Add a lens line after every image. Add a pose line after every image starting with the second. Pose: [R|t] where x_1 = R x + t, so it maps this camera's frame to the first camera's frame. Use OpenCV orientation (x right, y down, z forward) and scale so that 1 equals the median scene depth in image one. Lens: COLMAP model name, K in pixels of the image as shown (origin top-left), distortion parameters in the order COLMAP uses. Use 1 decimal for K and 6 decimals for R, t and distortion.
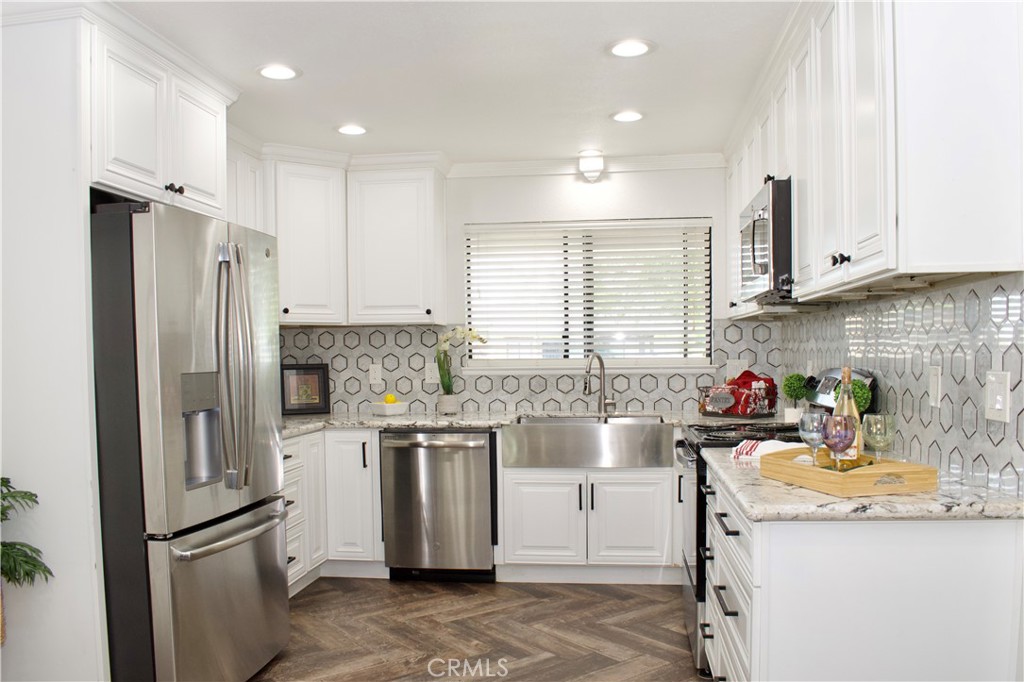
lens RADIAL K [[827.3, 0, 514.1], [0, 827.3, 410.0], [0, 0, 1]] dist [-0.090152, -0.000910]
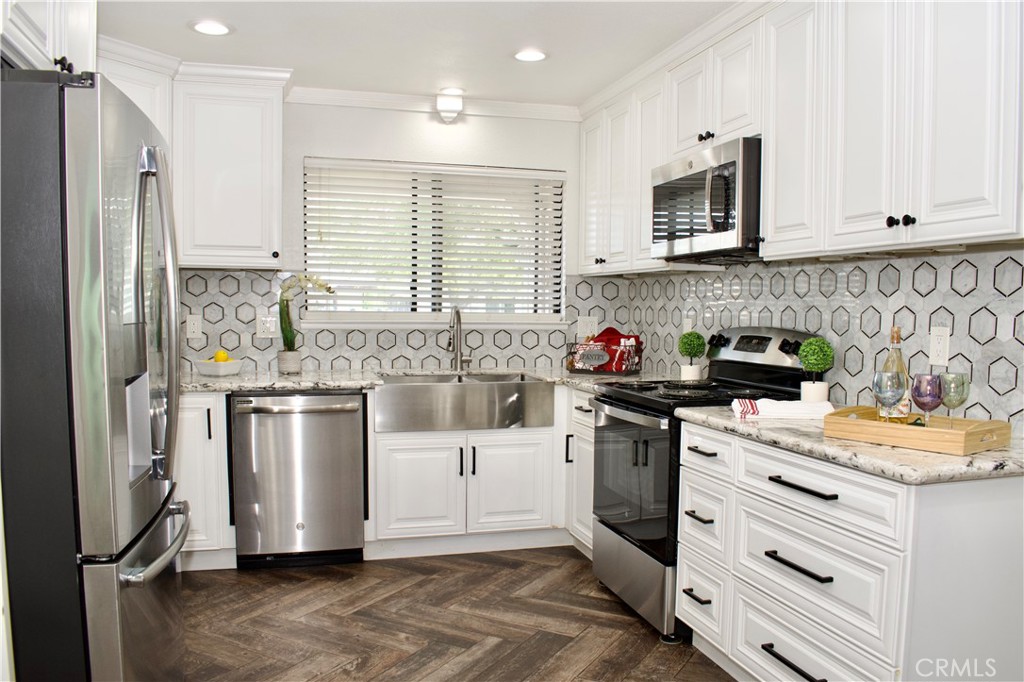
lens RADIAL K [[810.0, 0, 512.3], [0, 810.0, 383.3], [0, 0, 1]] dist [-0.090854, 0.000232]
pose [[0.919237, -0.013106, 0.393486, -0.221439], [0.004139, 0.999712, 0.023628, -0.004021], [-0.393682, -0.020091, 0.919027, 0.143026]]
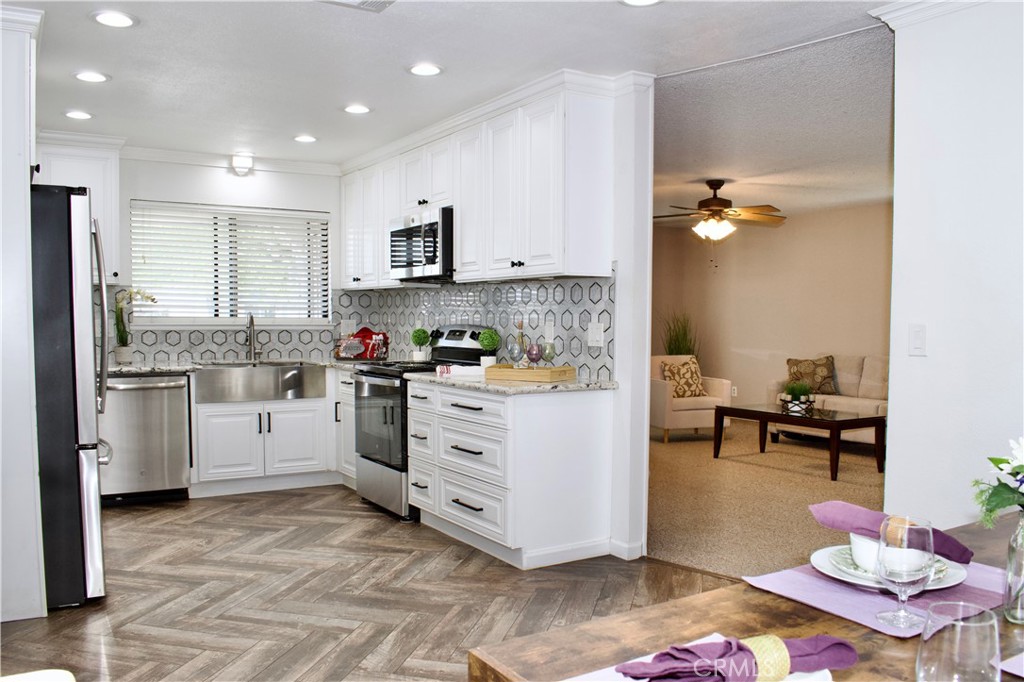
lens RADIAL K [[828.8, 0, 511.5], [0, 828.8, 388.0], [0, 0, 1]] dist [-0.089635, -0.001252]
pose [[0.771074, -0.032743, 0.635903, -0.429885], [0.024806, 0.999464, 0.021384, 0.031740], [-0.636262, -0.000715, 0.771473, -0.243906]]
